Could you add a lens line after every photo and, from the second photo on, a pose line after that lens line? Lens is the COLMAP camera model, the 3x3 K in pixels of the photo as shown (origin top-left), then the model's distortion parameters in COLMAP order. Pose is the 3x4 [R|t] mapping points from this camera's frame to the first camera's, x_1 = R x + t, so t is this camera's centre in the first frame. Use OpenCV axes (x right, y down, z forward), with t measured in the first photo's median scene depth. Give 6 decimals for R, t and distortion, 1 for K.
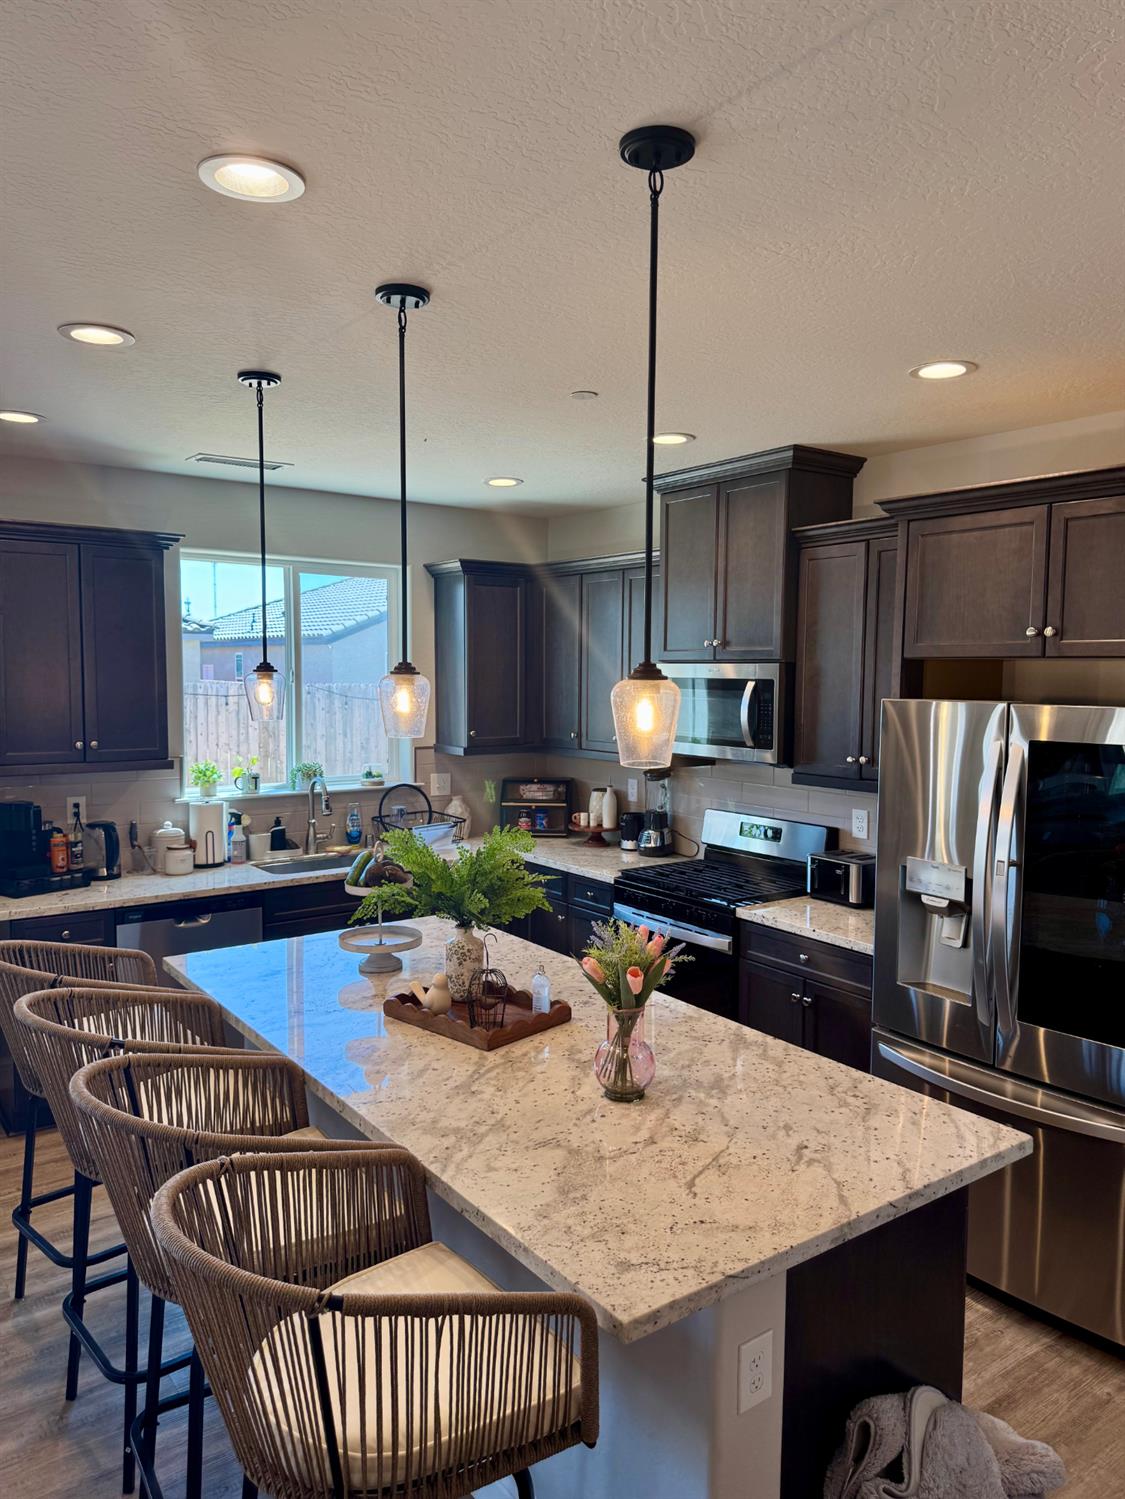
lens RADIAL K [[1058.8, 0, 561.3], [0, 1058.8, 752.5], [0, 0, 1]] dist [0.006009, 0.000596]
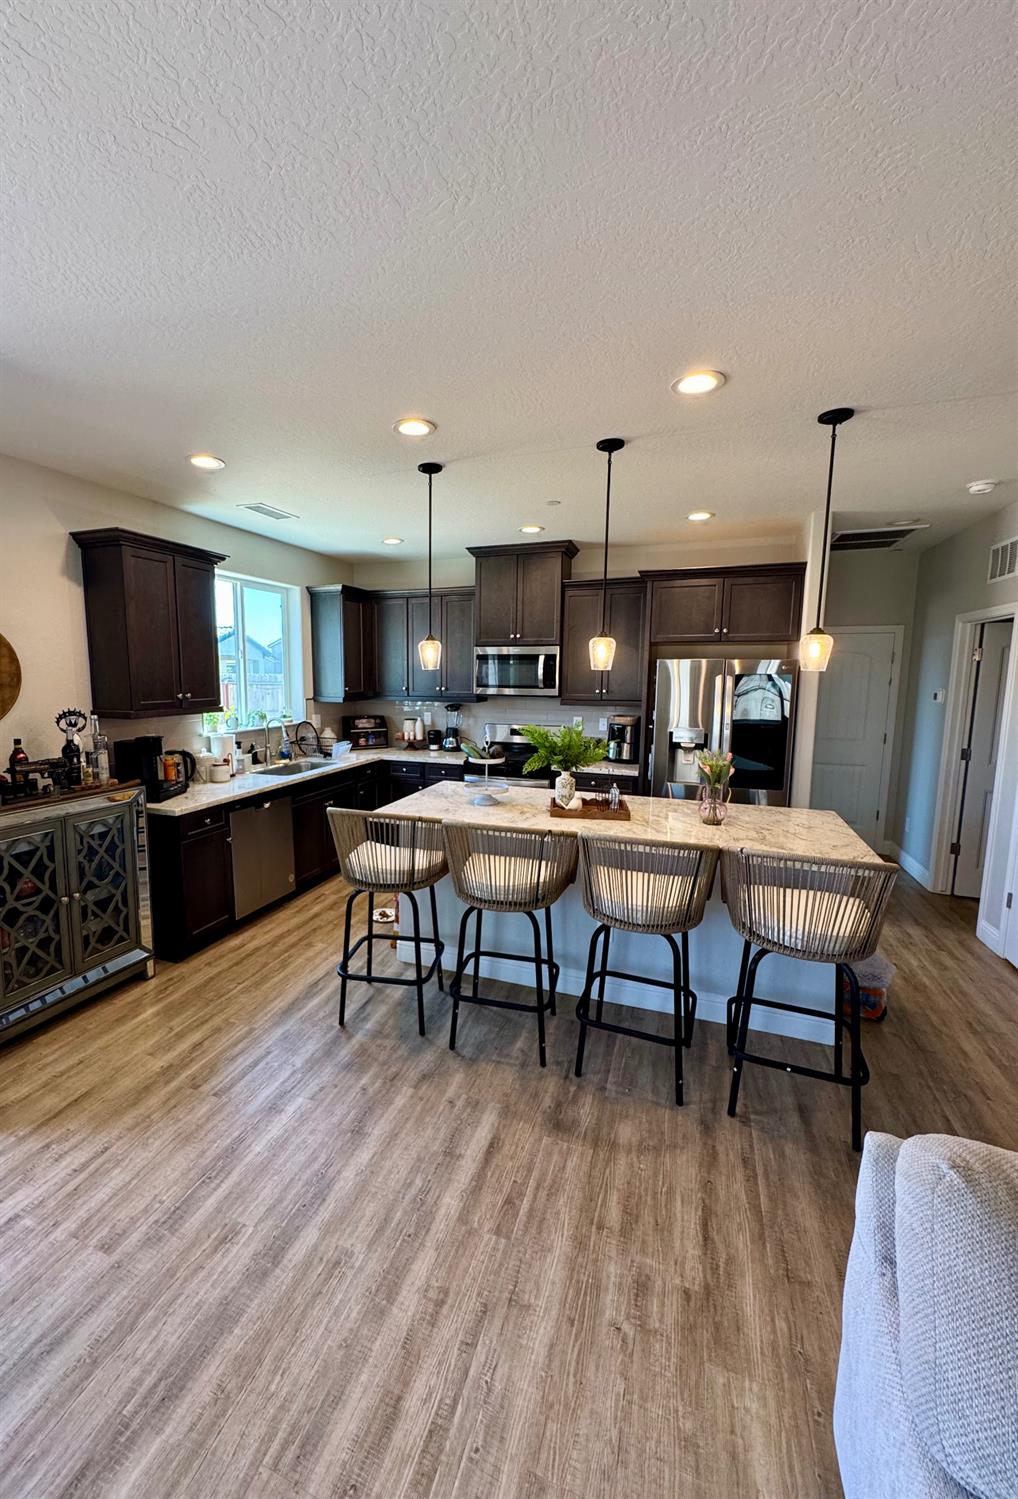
lens RADIAL K [[604.4, 0, 455.2], [0, 604.4, 750.8], [0, 0, 1]] dist [-0.002245, -0.000047]
pose [[0.842709, -0.072995, 0.533397, -0.530333], [0.043790, 0.996776, 0.067224, 0.026706], [-0.536585, -0.033293, 0.843189, 0.095089]]
